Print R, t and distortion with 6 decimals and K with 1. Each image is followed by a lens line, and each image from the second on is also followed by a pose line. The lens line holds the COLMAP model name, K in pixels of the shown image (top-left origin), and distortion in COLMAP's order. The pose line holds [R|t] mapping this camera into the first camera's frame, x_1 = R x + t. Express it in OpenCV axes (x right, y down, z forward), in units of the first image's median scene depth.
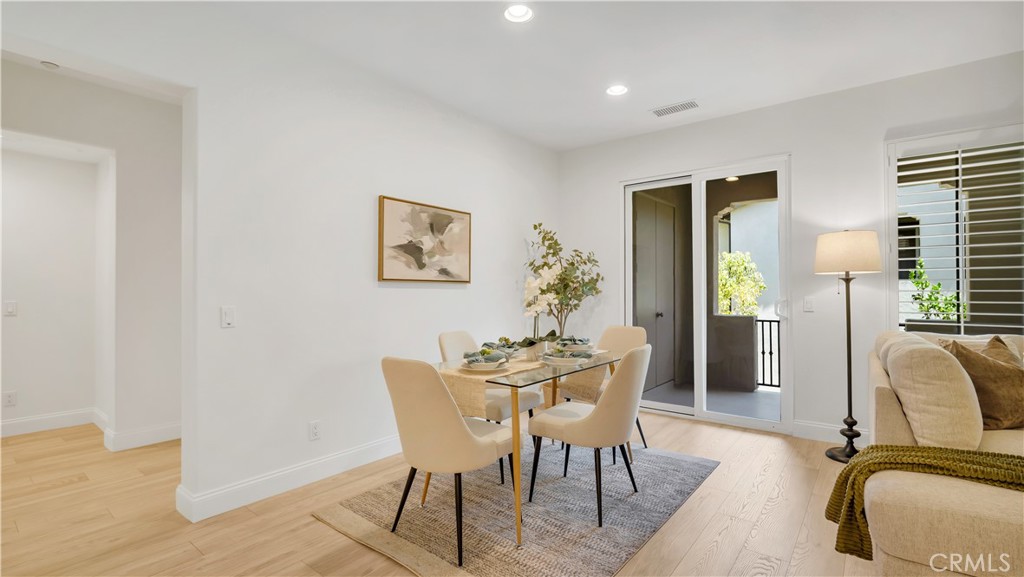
lens RADIAL K [[461.1, 0, 512.0], [0, 461.1, 288.5], [0, 0, 1]] dist [-0.007658, -0.000151]
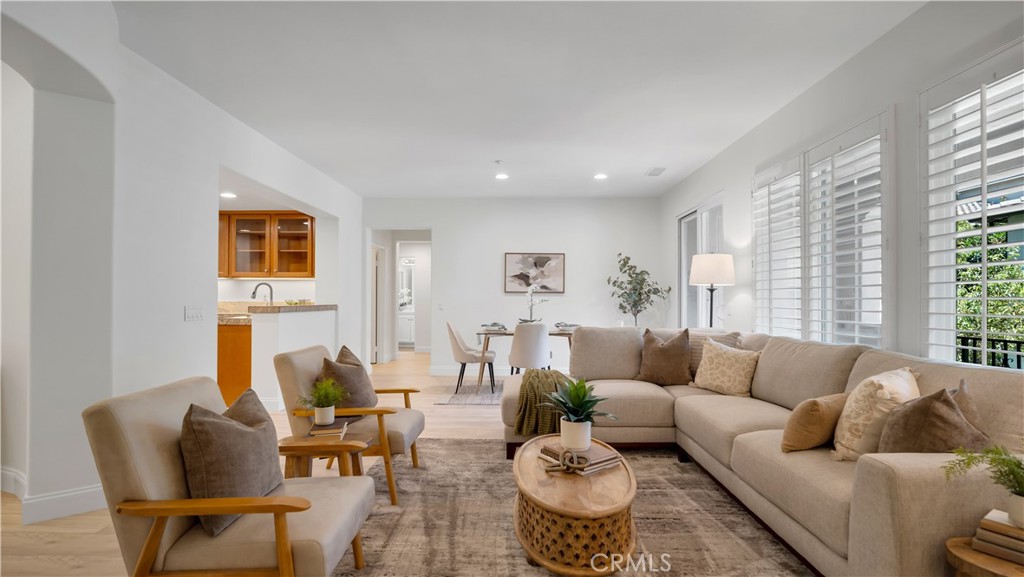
lens RADIAL K [[461.1, 0, 512.0], [0, 461.1, 288.5], [0, 0, 1]] dist [-0.007658, -0.000151]
pose [[0.609809, -0.011436, -0.792466, 1.312703], [-0.001158, 0.999882, -0.015321, -0.002283], [0.792548, 0.010260, 0.609724, -0.259961]]
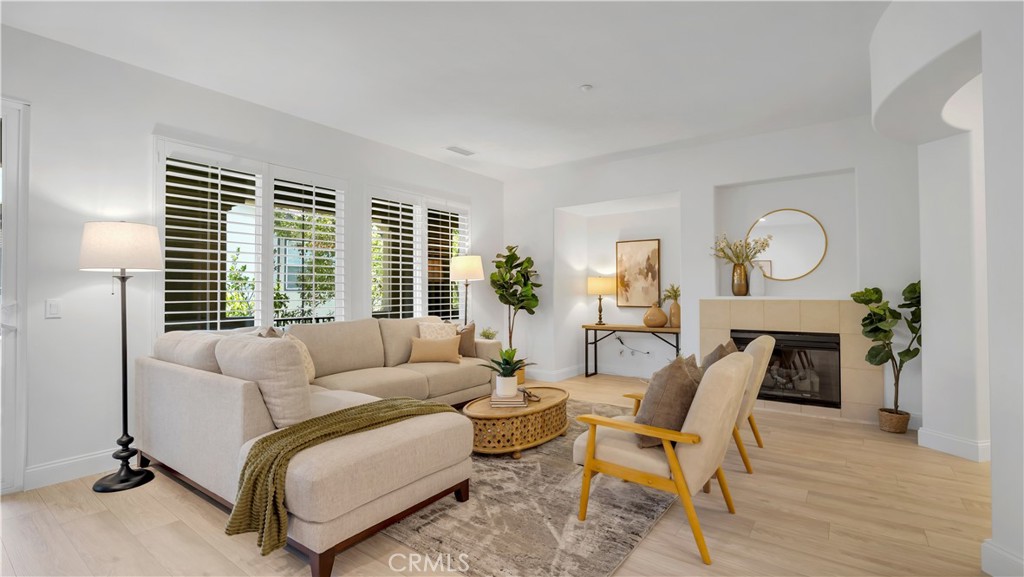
lens RADIAL K [[461.1, 0, 512.0], [0, 461.1, 288.5], [0, 0, 1]] dist [-0.007658, -0.000151]
pose [[-0.033726, 0.011027, 0.999370, -0.150258], [-0.001848, 0.999937, -0.011095, 0.007818], [-0.999429, -0.002221, -0.033703, 0.264580]]
